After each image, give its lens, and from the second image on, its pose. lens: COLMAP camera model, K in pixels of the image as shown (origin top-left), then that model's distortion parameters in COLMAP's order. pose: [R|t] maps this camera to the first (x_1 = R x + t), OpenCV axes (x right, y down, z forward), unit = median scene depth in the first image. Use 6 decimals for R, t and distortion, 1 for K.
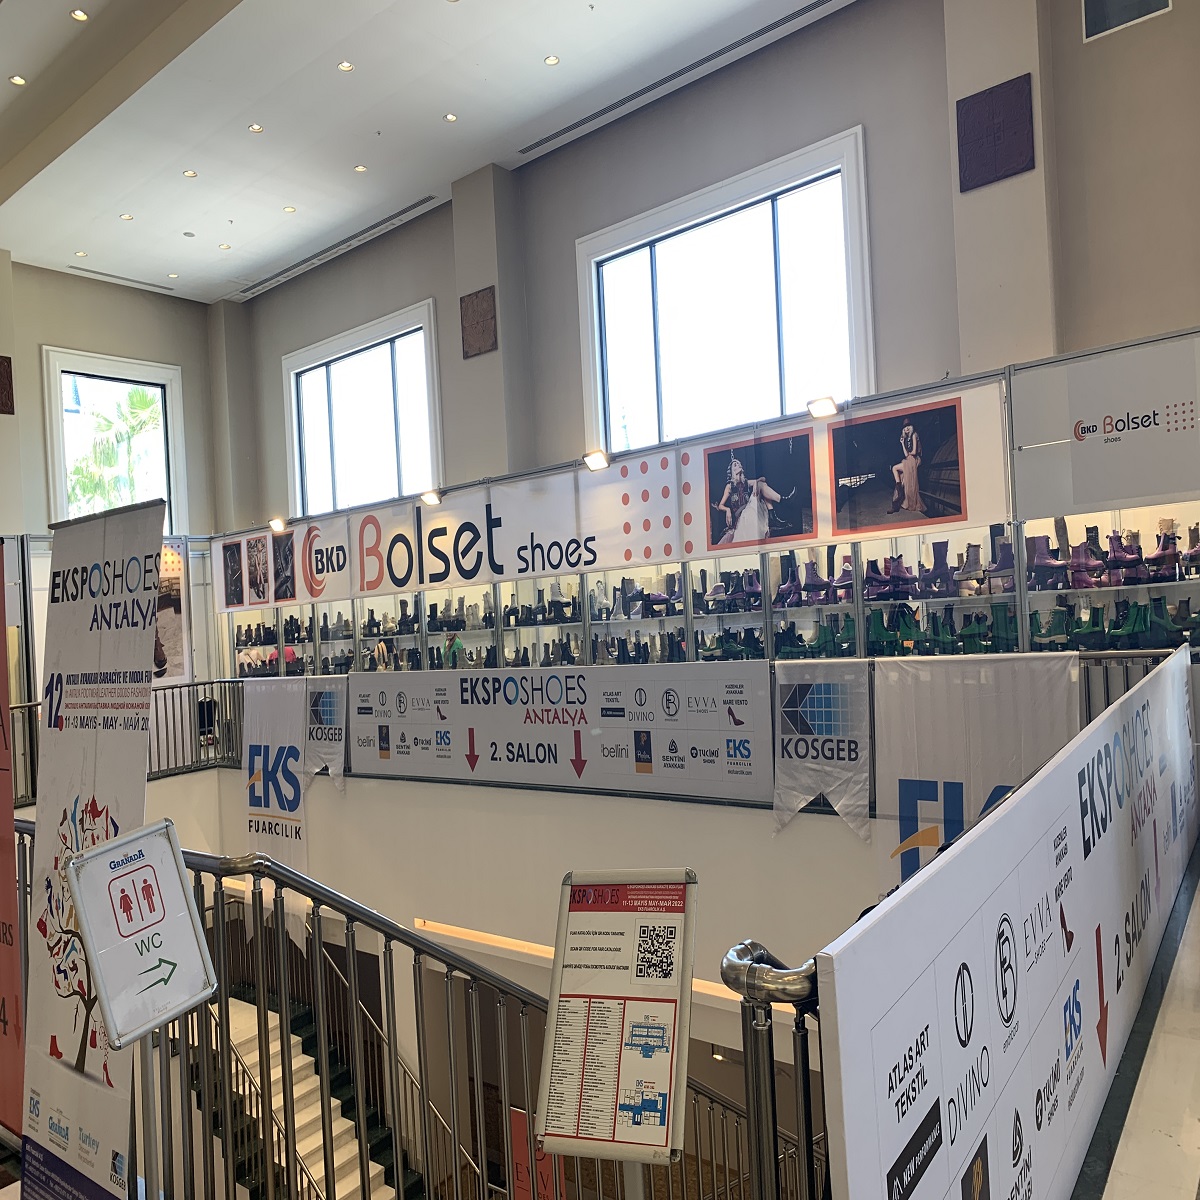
lens RADIAL K [[924.3, 0, 600.0], [0, 924.3, 600.0], [0, 0, 1]] dist [0.059665, -0.096781]
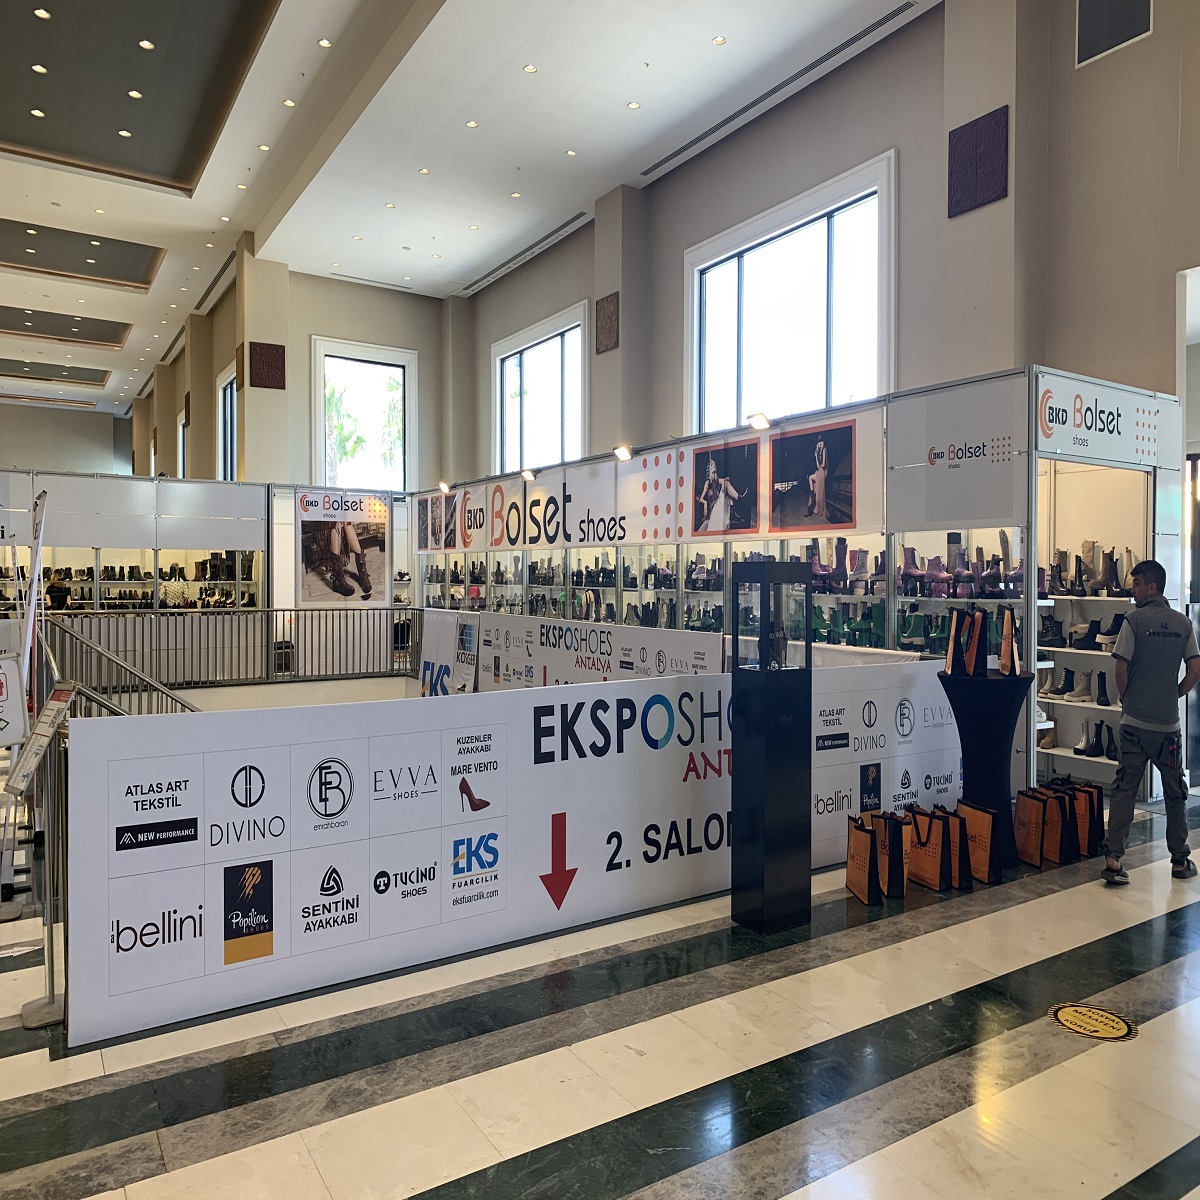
lens RADIAL K [[915.9, 0, 600.0], [0, 915.9, 600.0], [0, 0, 1]] dist [0.060577, -0.108159]
pose [[0.938107, 0.101247, -0.331217, 0.336055], [-0.086552, 0.994507, 0.058862, -0.026274], [0.335357, -0.026551, 0.941717, -0.112879]]
